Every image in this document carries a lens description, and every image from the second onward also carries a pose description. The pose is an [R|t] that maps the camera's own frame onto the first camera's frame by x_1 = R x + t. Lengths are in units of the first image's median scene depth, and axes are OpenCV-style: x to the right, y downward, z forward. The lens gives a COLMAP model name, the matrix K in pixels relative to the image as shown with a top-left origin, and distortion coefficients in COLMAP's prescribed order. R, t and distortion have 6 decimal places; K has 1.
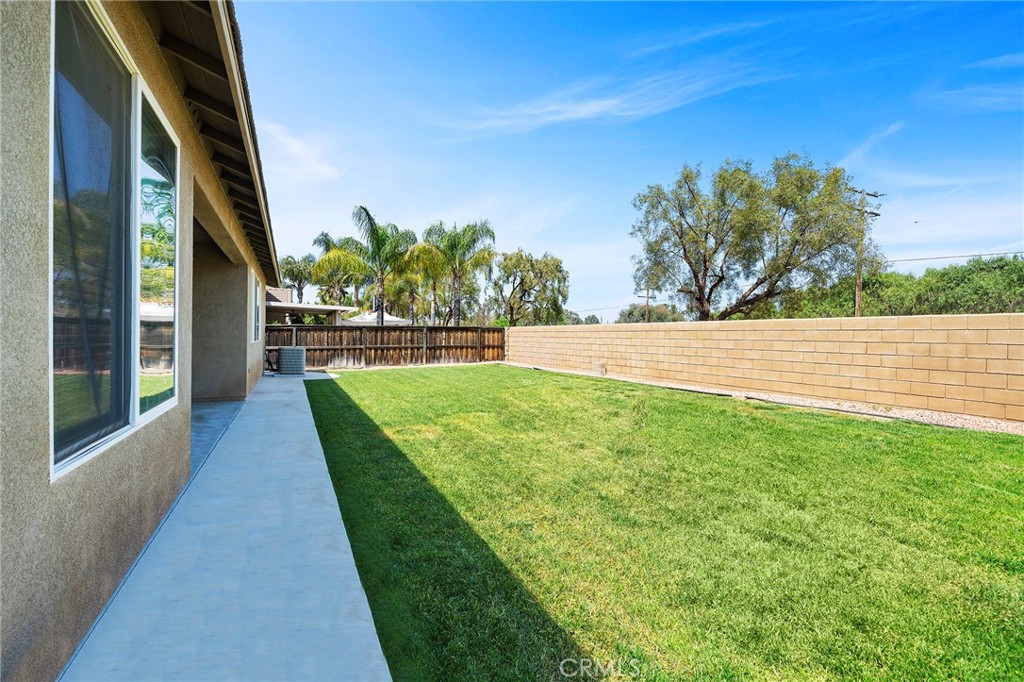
lens RADIAL K [[432.6, 0, 508.3], [0, 432.6, 333.8], [0, 0, 1]] dist [-0.004830, -0.000153]
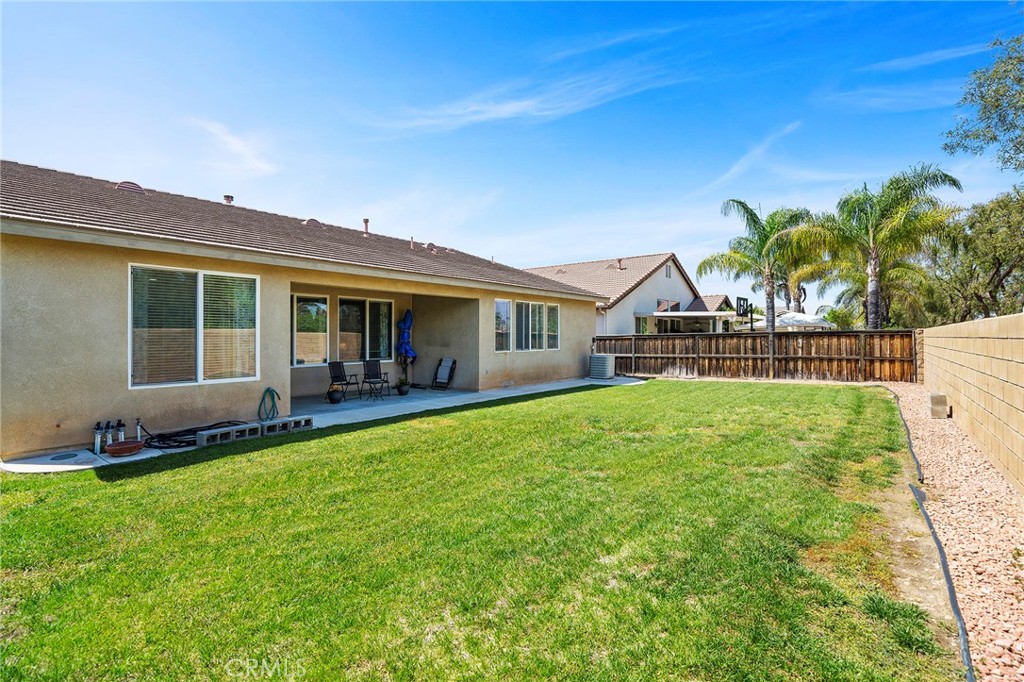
lens RADIAL K [[477.2, 0, 514.7], [0, 477.2, 336.5], [0, 0, 1]] dist [0.005627, -0.000569]
pose [[0.441895, -0.014610, -0.896948, 0.400384], [0.013919, 0.999859, -0.009429, -0.007205], [0.896959, -0.008318, 0.442036, 0.186642]]
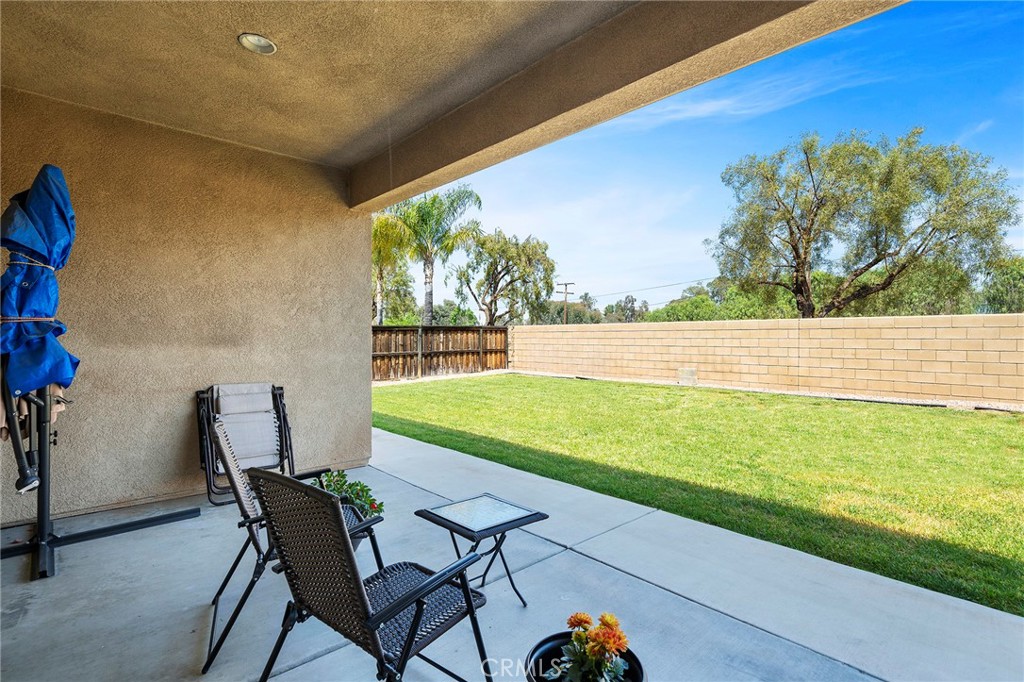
lens RADIAL K [[477.2, 0, 513.2], [0, 477.2, 341.9], [0, 0, 1]] dist [0.005627, -0.000569]
pose [[0.957655, -0.015775, 0.287487, -0.280455], [0.010804, 0.999764, 0.018870, -0.003774], [-0.287717, -0.014965, 0.957599, 0.176434]]
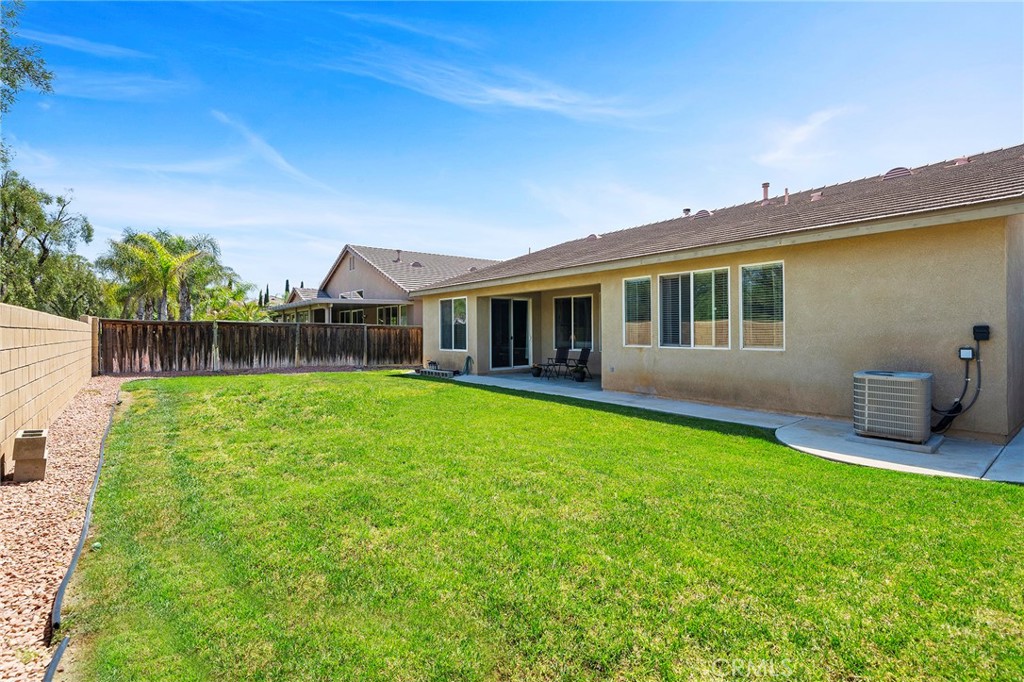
lens RADIAL K [[477.2, 0, 512.7], [0, 477.2, 332.7], [0, 0, 1]] dist [0.005627, -0.000569]
pose [[-0.978473, -0.007984, -0.206219, -0.036275], [-0.006989, 0.999960, -0.005554, -0.002663], [0.206255, -0.003993, -0.978490, 1.061960]]
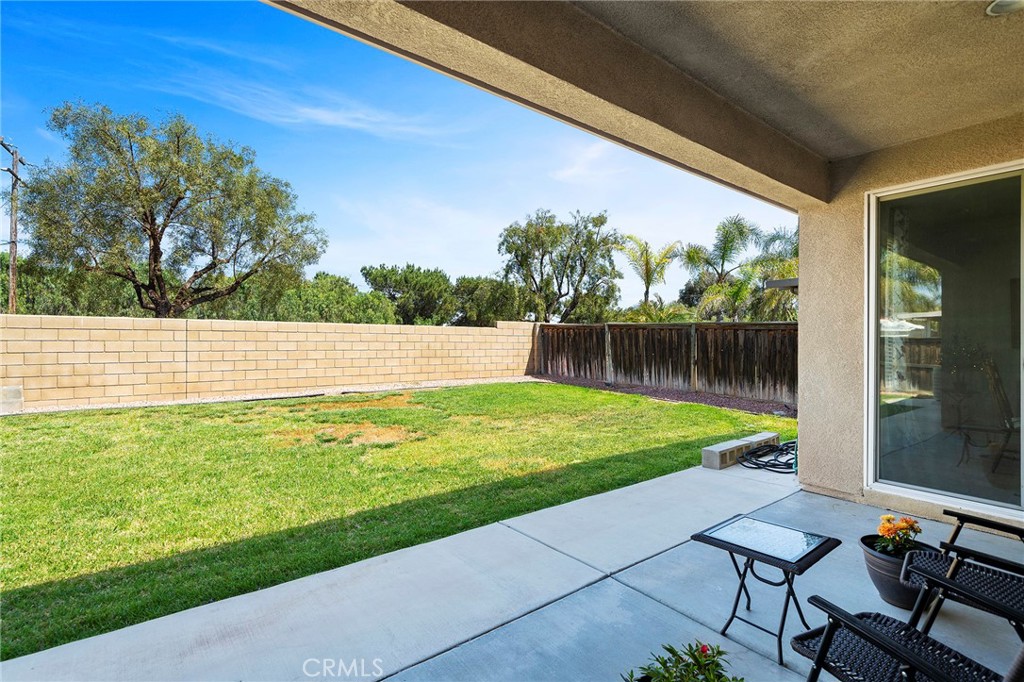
lens RADIAL K [[477.2, 0, 504.7], [0, 477.2, 339.4], [0, 0, 1]] dist [0.005627, -0.000569]
pose [[-0.187596, -0.014964, 0.982132, -0.361525], [-0.015897, 0.999799, 0.012196, -0.006588], [-0.982118, -0.013325, -0.187797, 0.395863]]
